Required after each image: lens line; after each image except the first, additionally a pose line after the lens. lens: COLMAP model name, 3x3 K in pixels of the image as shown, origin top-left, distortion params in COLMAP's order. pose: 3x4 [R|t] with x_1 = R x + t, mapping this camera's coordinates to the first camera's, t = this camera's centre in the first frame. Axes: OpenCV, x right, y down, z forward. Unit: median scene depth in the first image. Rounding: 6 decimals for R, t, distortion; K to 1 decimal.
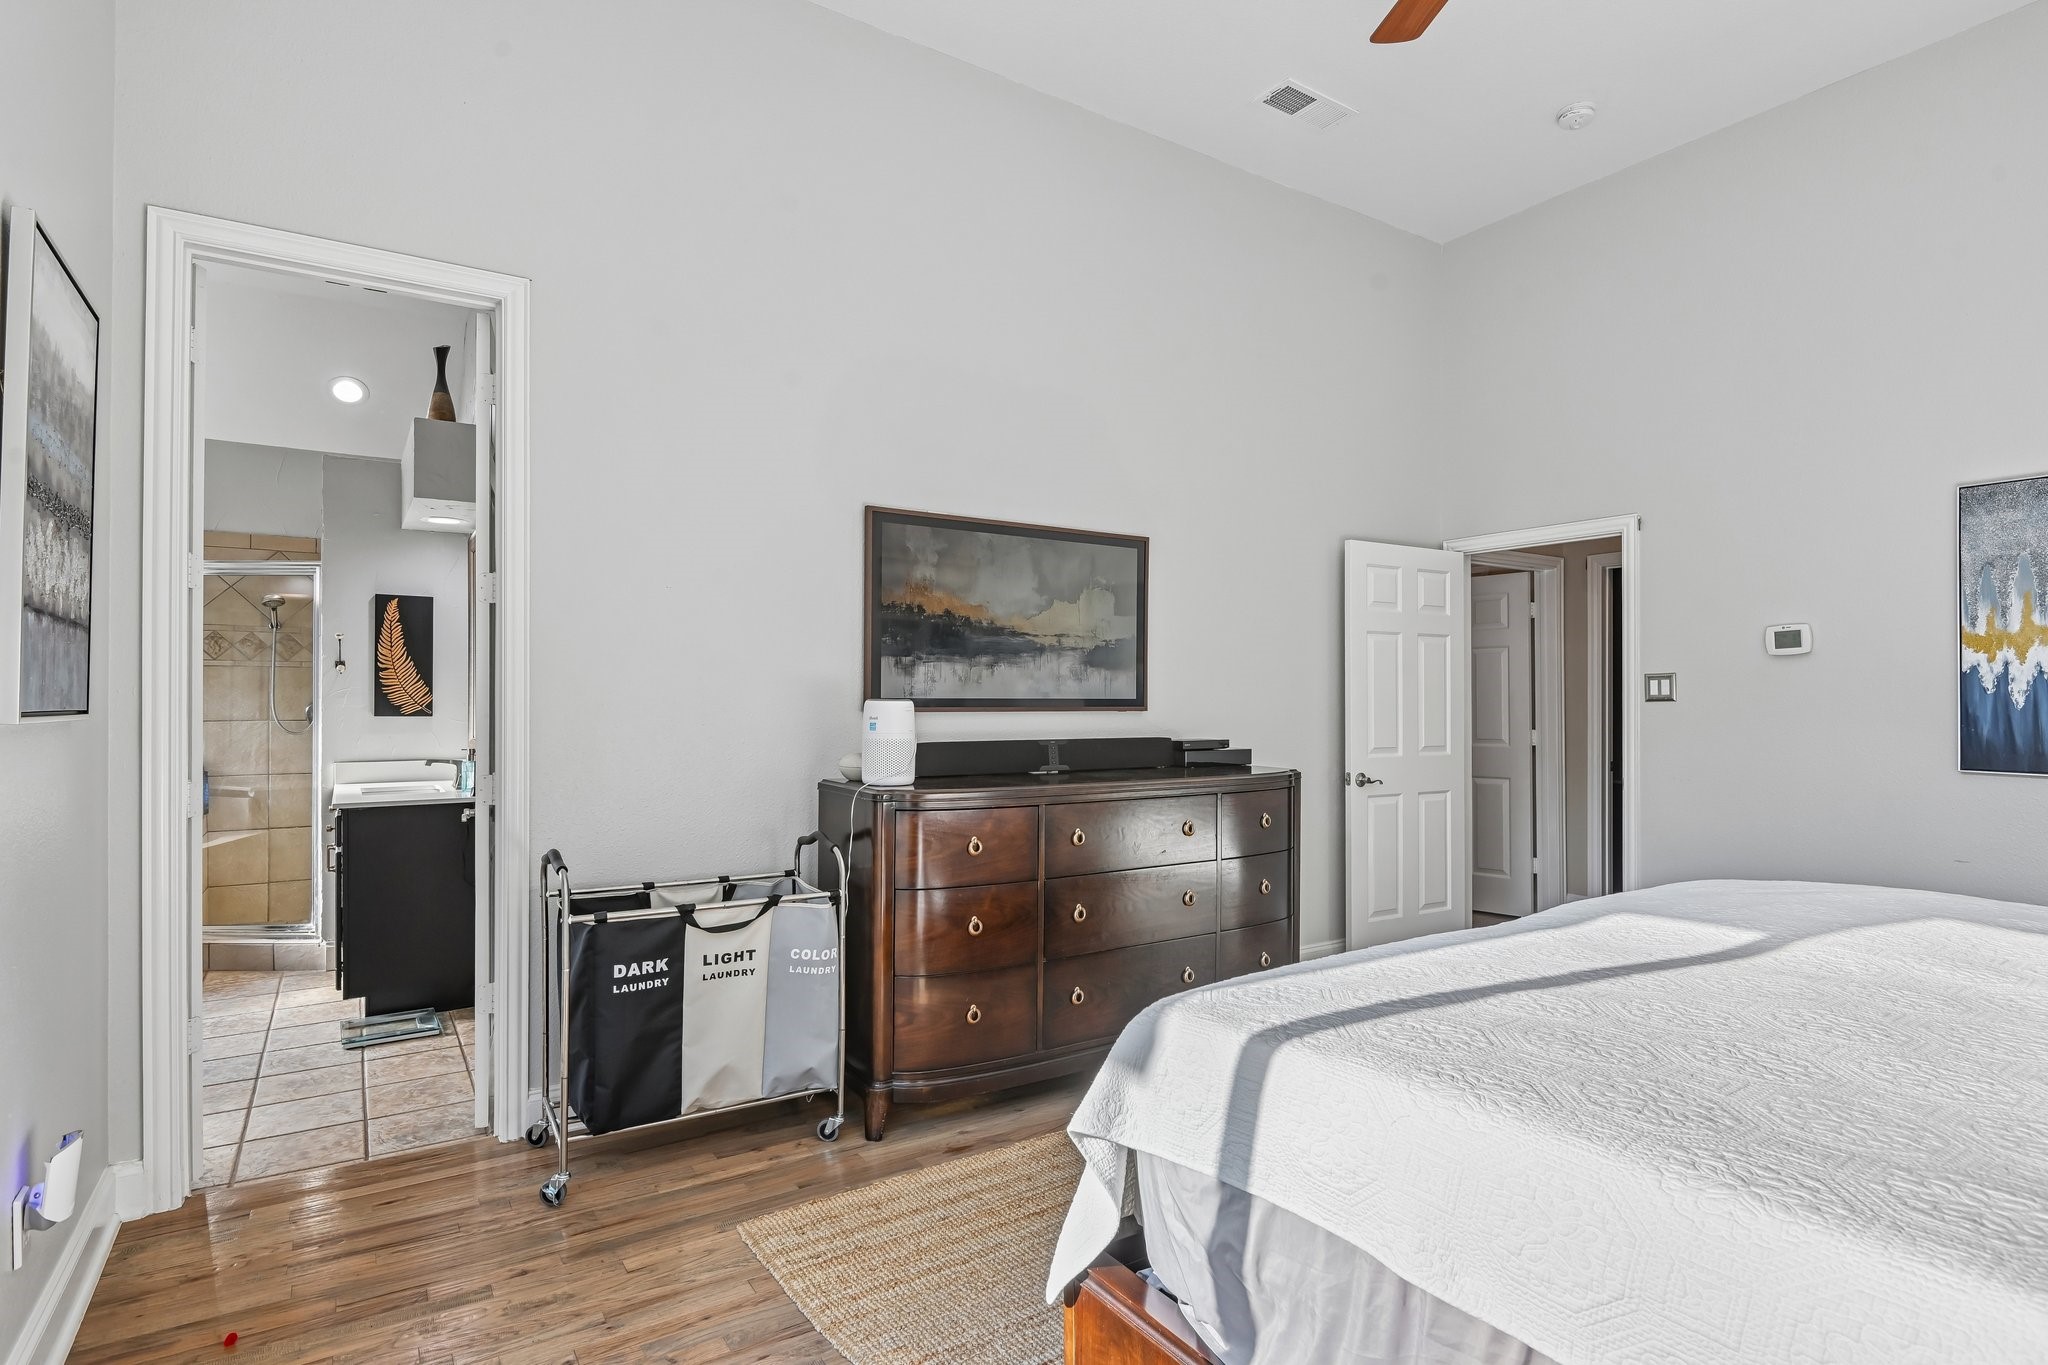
lens RADIAL K [[1046.1, 0, 1035.5], [0, 1046.1, 694.1], [0, 0, 1]] dist [0.002445, -0.002092]
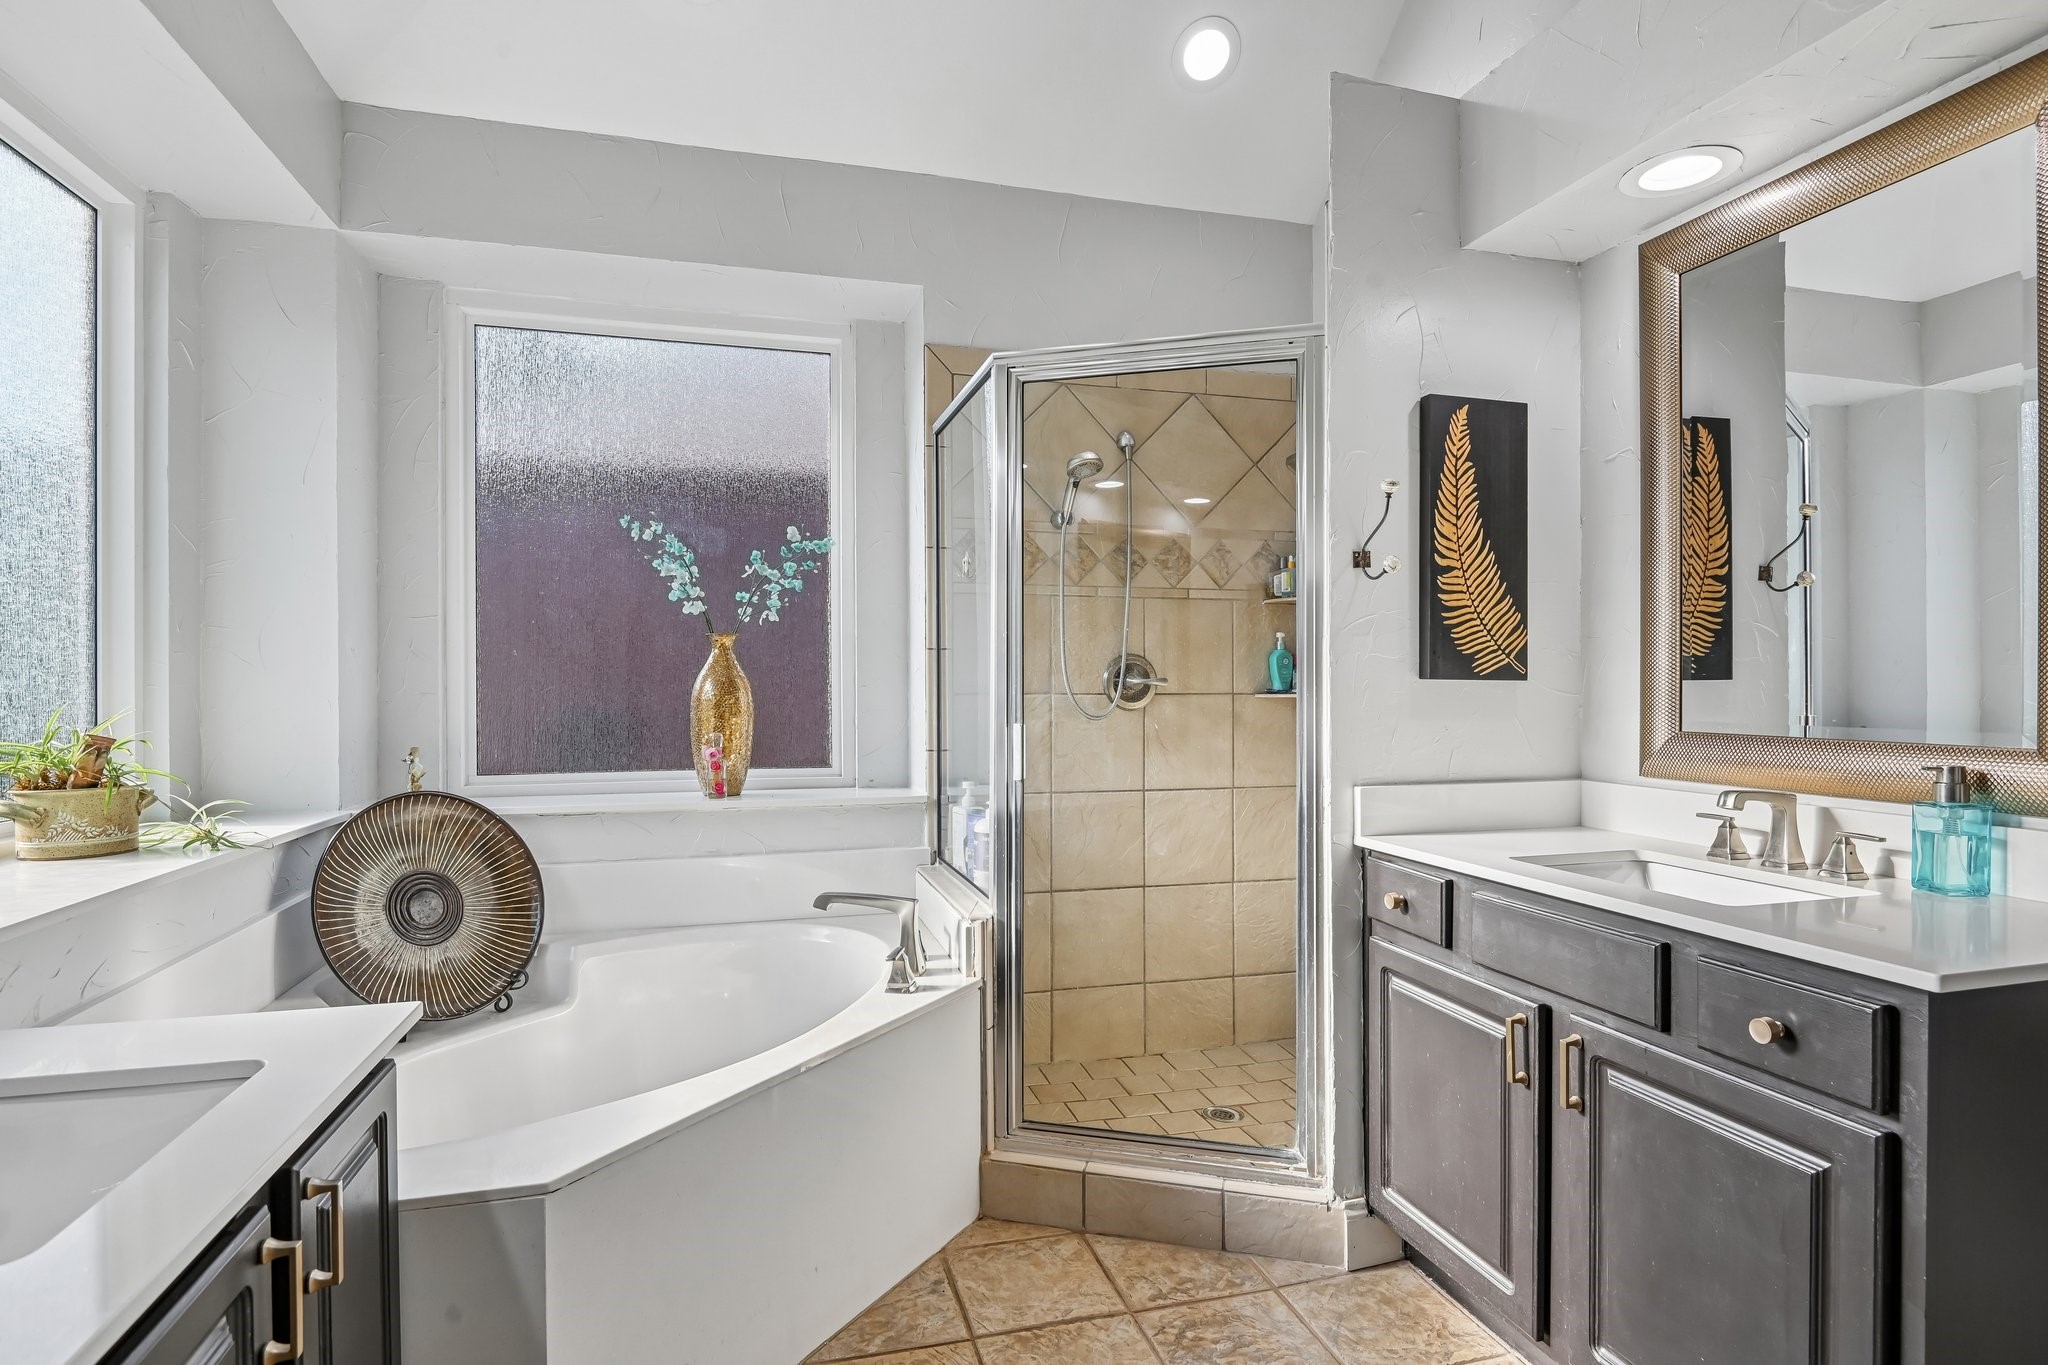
lens RADIAL K [[1088.2, 0, 1041.0], [0, 1088.2, 686.7], [0, 0, 1]] dist [-0.000841, -0.009096]
pose [[0.949701, -0.000896, -0.313158, -0.635947], [0.003220, 0.999971, 0.006904, 0.020393], [0.313143, -0.007565, 0.949676, 0.520301]]
